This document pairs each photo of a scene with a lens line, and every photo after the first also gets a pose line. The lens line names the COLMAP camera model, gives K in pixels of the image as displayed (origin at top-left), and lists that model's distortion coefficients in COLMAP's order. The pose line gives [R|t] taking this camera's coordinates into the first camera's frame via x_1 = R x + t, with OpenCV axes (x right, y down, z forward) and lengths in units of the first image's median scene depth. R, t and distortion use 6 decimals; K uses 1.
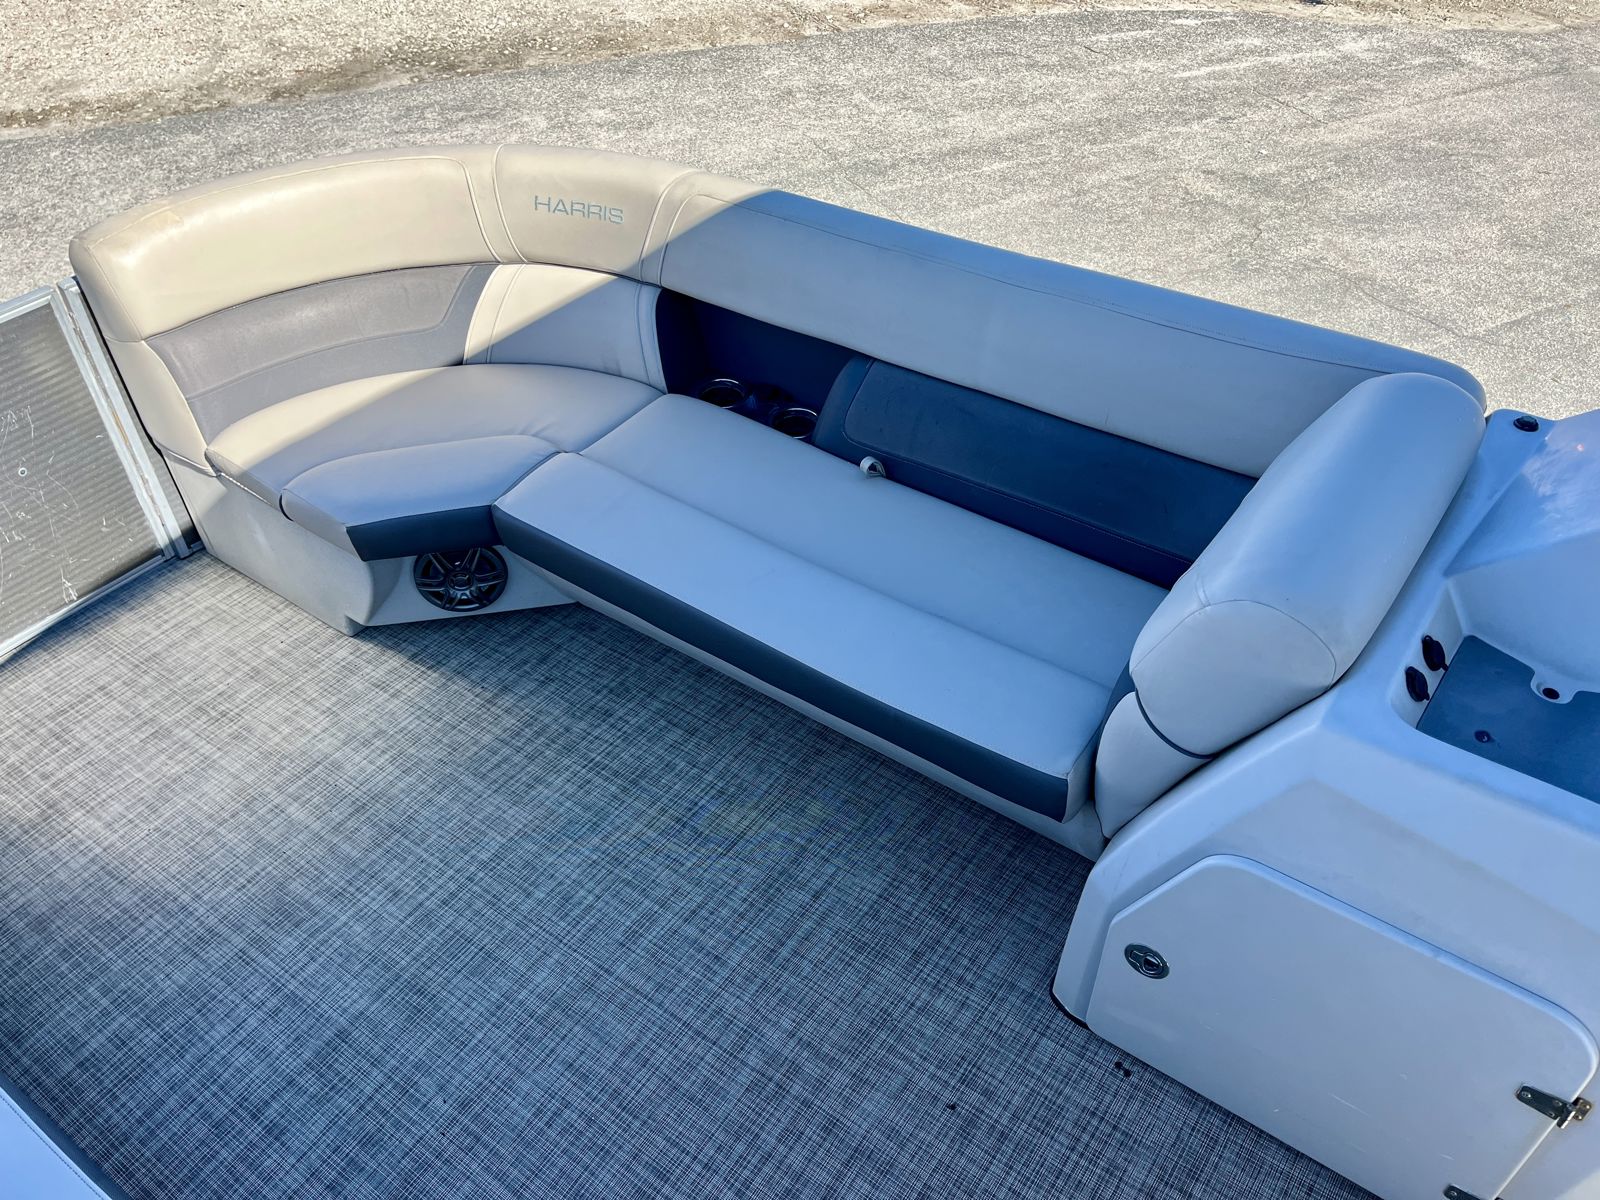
lens RADIAL K [[1211.2, 0, 809.3], [0, 1211.2, 607.5], [0, 0, 1]] dist [0.070464, -0.104226]
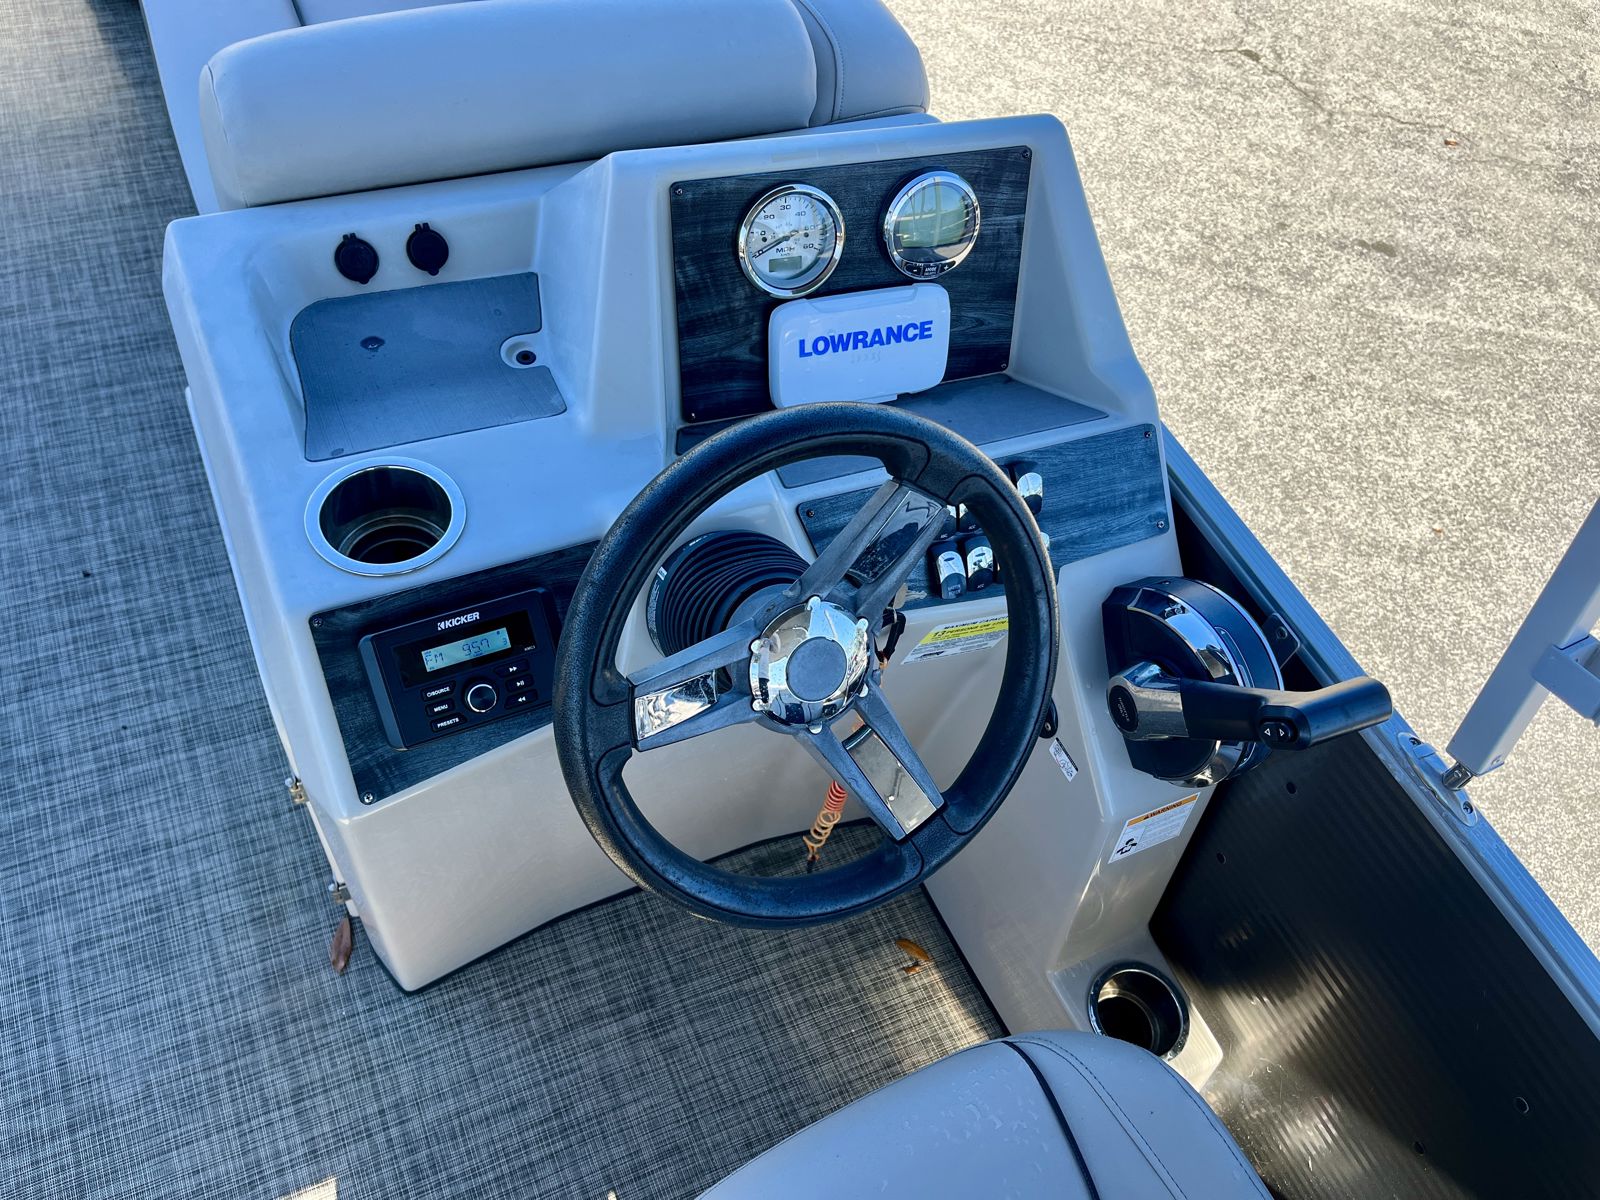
lens RADIAL K [[1211.2, 0, 835.4], [0, 1211.2, 616.4], [0, 0, 1]] dist [0.070464, -0.104226]
pose [[0.862808, 0.475157, -0.172592, 0.559621], [-0.430650, 0.869653, 0.241339, -0.034637], [0.264769, -0.133902, 0.954970, 0.158573]]
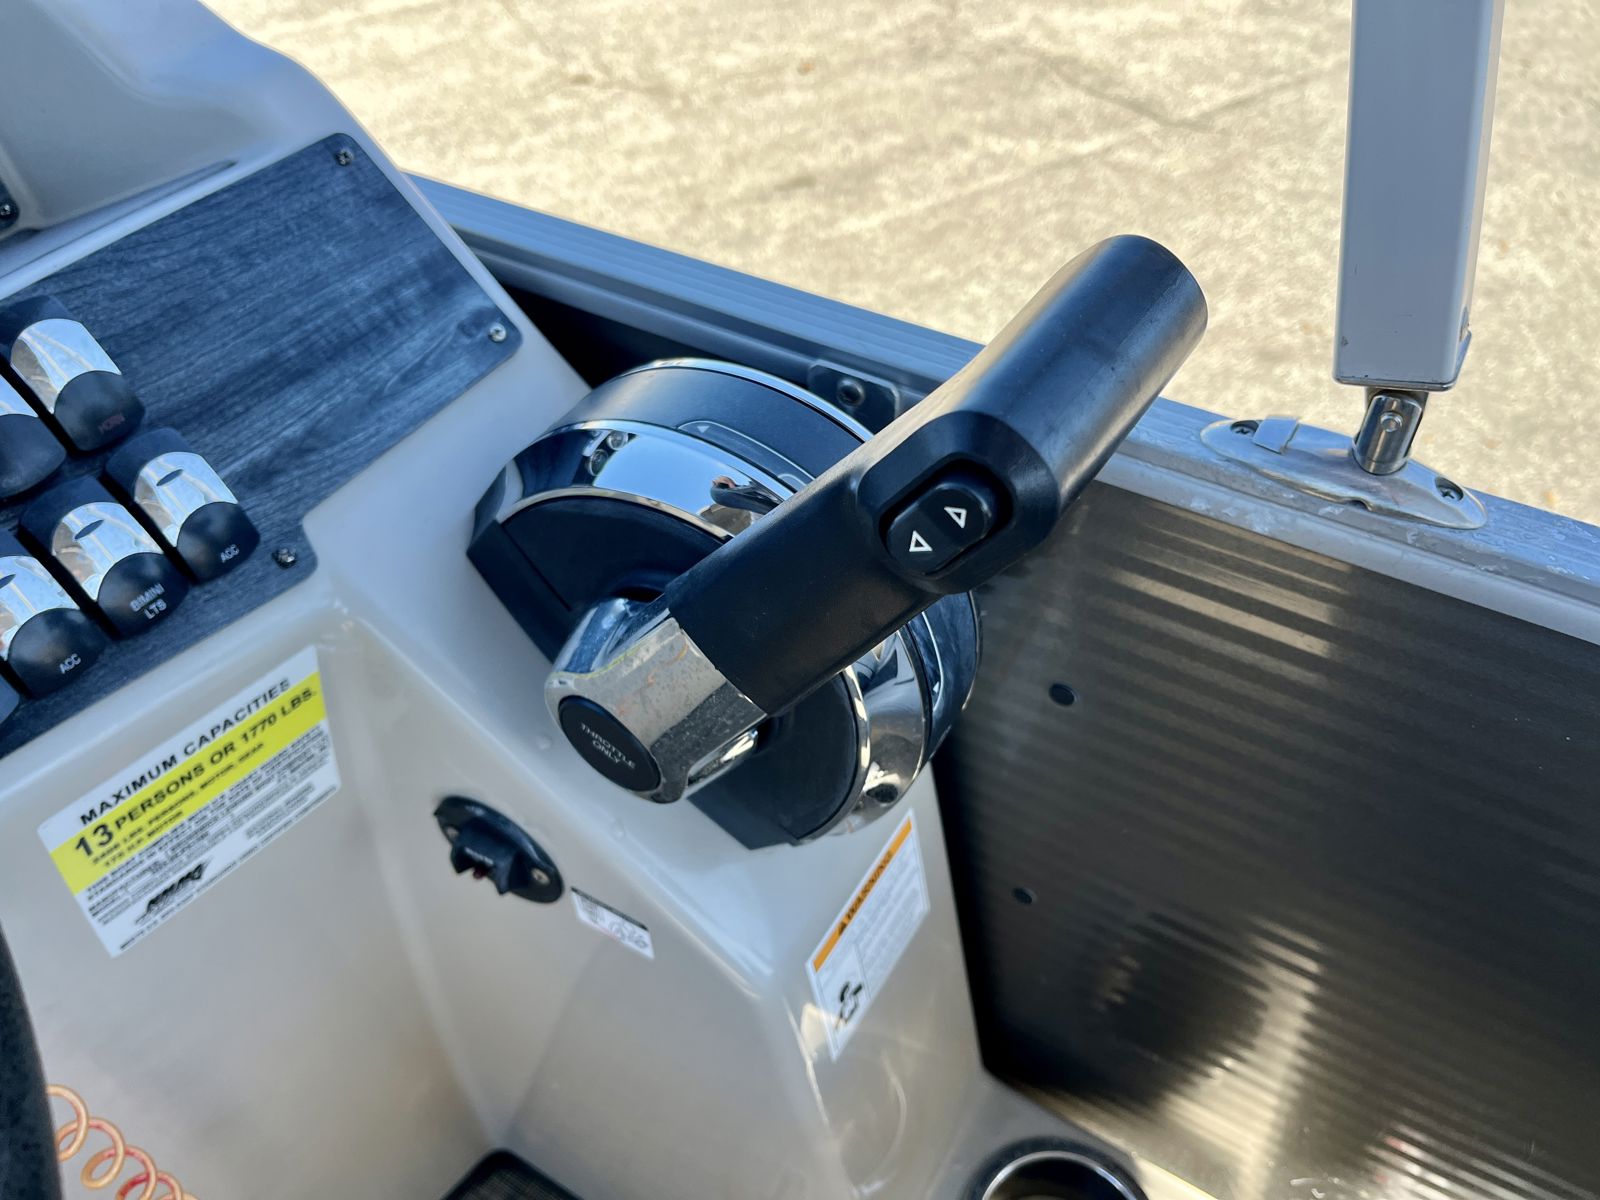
lens RADIAL K [[1211.2, 0, 808.8], [0, 1211.2, 591.4], [0, 0, 1]] dist [0.070464, -0.104226]
pose [[0.997441, -0.065407, 0.028873, 0.613136], [0.063031, 0.995061, 0.076689, 0.024357], [-0.033747, -0.074673, 0.996637, 0.439977]]
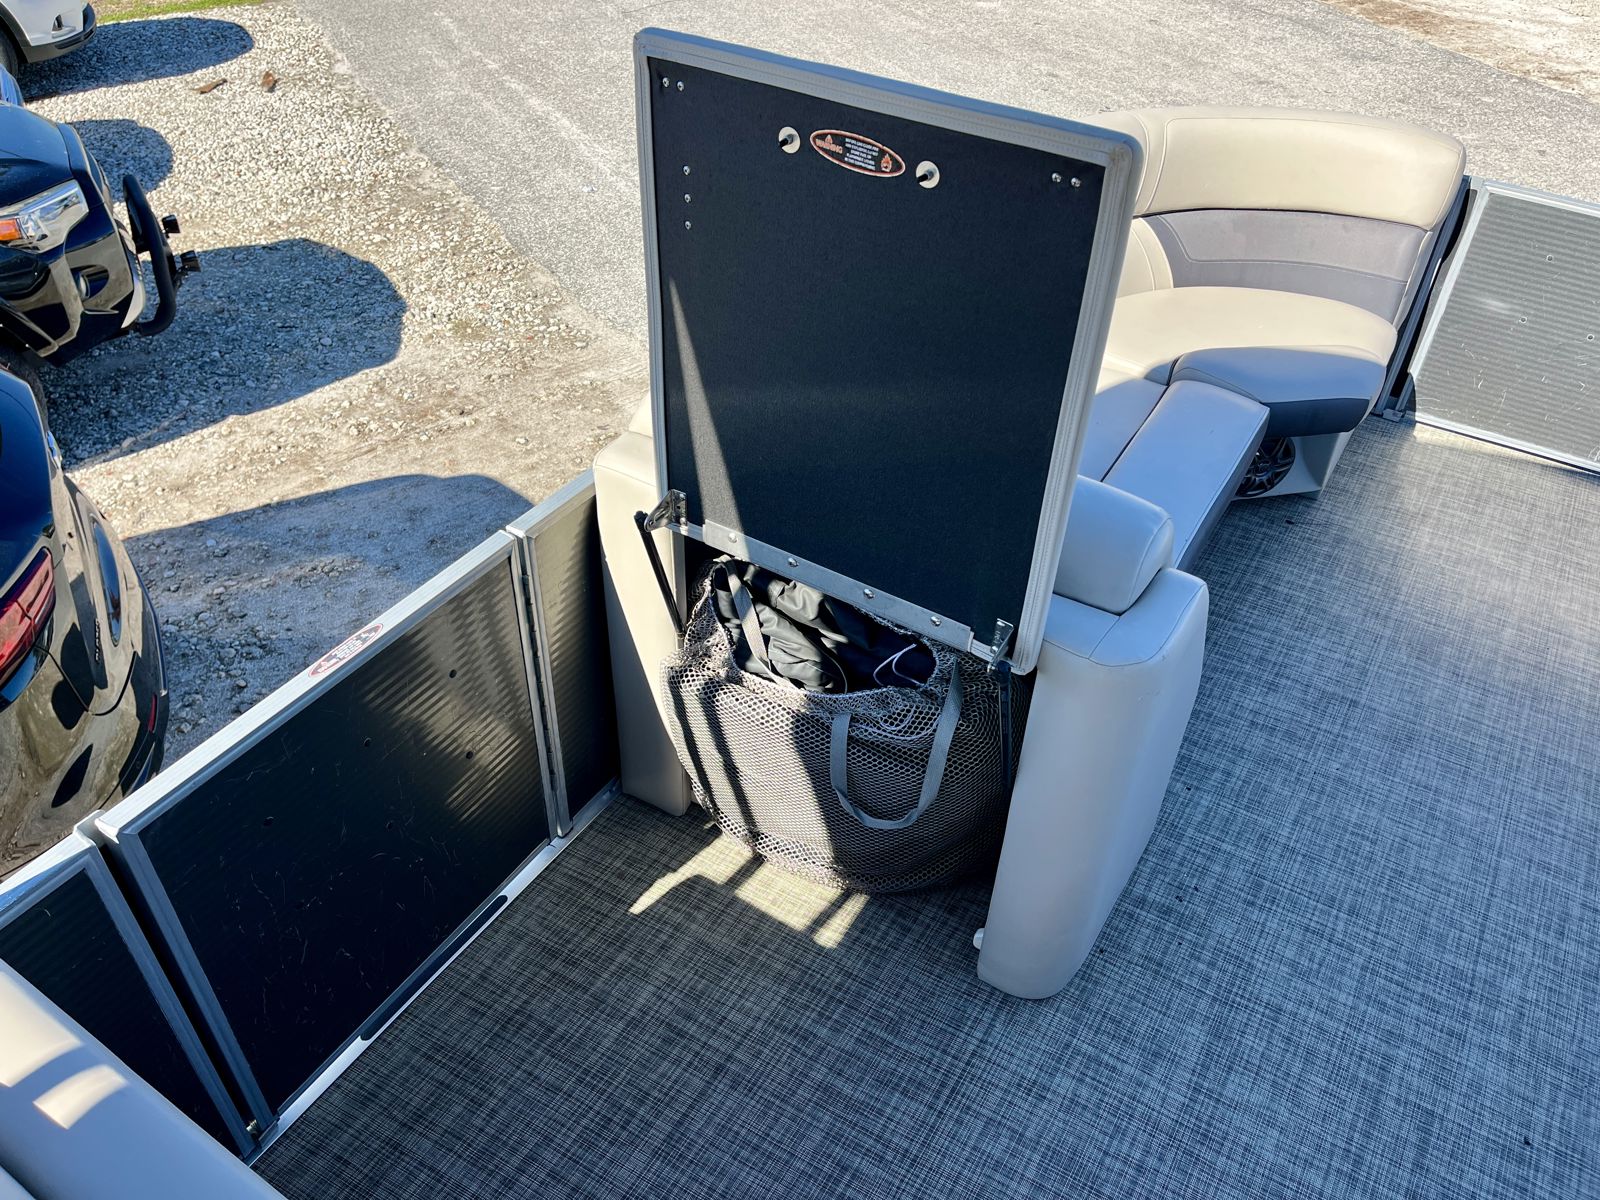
lens RADIAL K [[1211.2, 0, 809.1], [0, 1211.2, 614.6], [0, 0, 1]] dist [0.070464, -0.104226]
pose [[0.059929, 0.643128, -0.763410, 0.394000], [-0.678289, 0.587333, 0.441547, 0.076596], [0.732348, 0.491351, 0.471424, -0.083676]]
